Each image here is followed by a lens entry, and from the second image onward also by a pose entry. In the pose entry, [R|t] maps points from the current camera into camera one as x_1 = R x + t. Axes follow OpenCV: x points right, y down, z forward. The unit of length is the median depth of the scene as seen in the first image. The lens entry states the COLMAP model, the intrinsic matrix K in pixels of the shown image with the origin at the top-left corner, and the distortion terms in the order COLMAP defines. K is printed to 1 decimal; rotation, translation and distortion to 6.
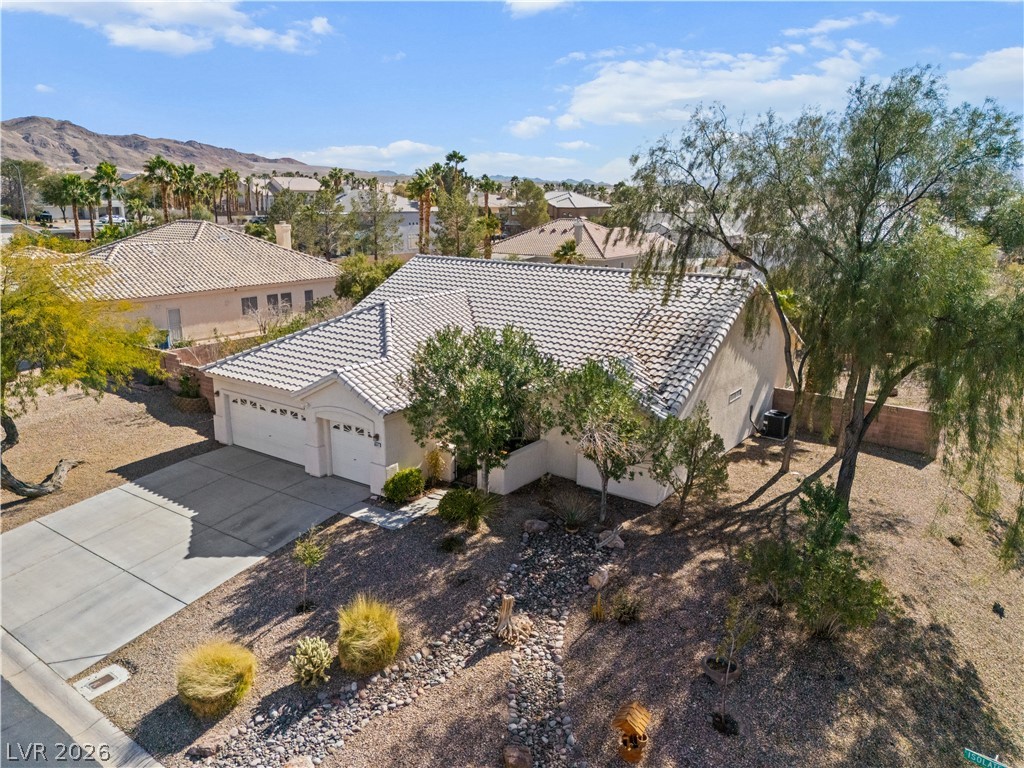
lens RADIAL K [[767.4, 0, 512.0], [0, 767.4, 384.0], [0, 0, 1]] dist [0.038130, -0.010144]
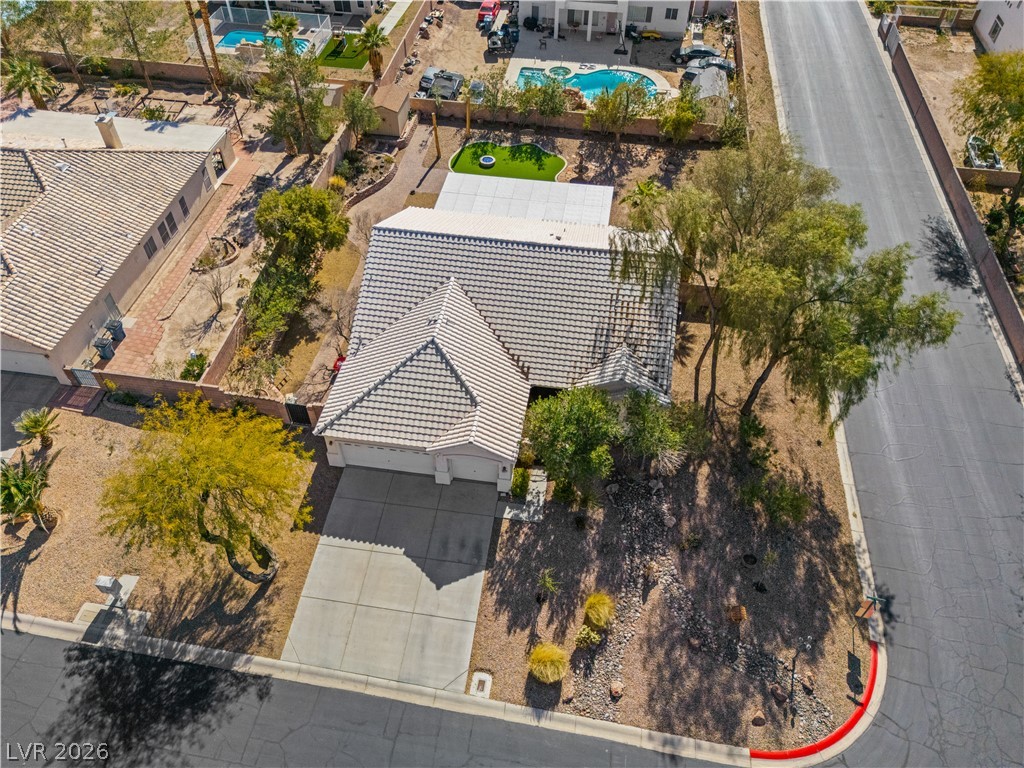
lens RADIAL K [[767.4, 0, 512.0], [0, 767.4, 384.0], [0, 0, 1]] dist [0.038130, -0.010144]
pose [[0.889939, -0.337258, 0.307026, -0.673856], [0.109682, 0.811692, 0.573695, -1.106007], [-0.442694, -0.476879, 0.759347, -0.104351]]
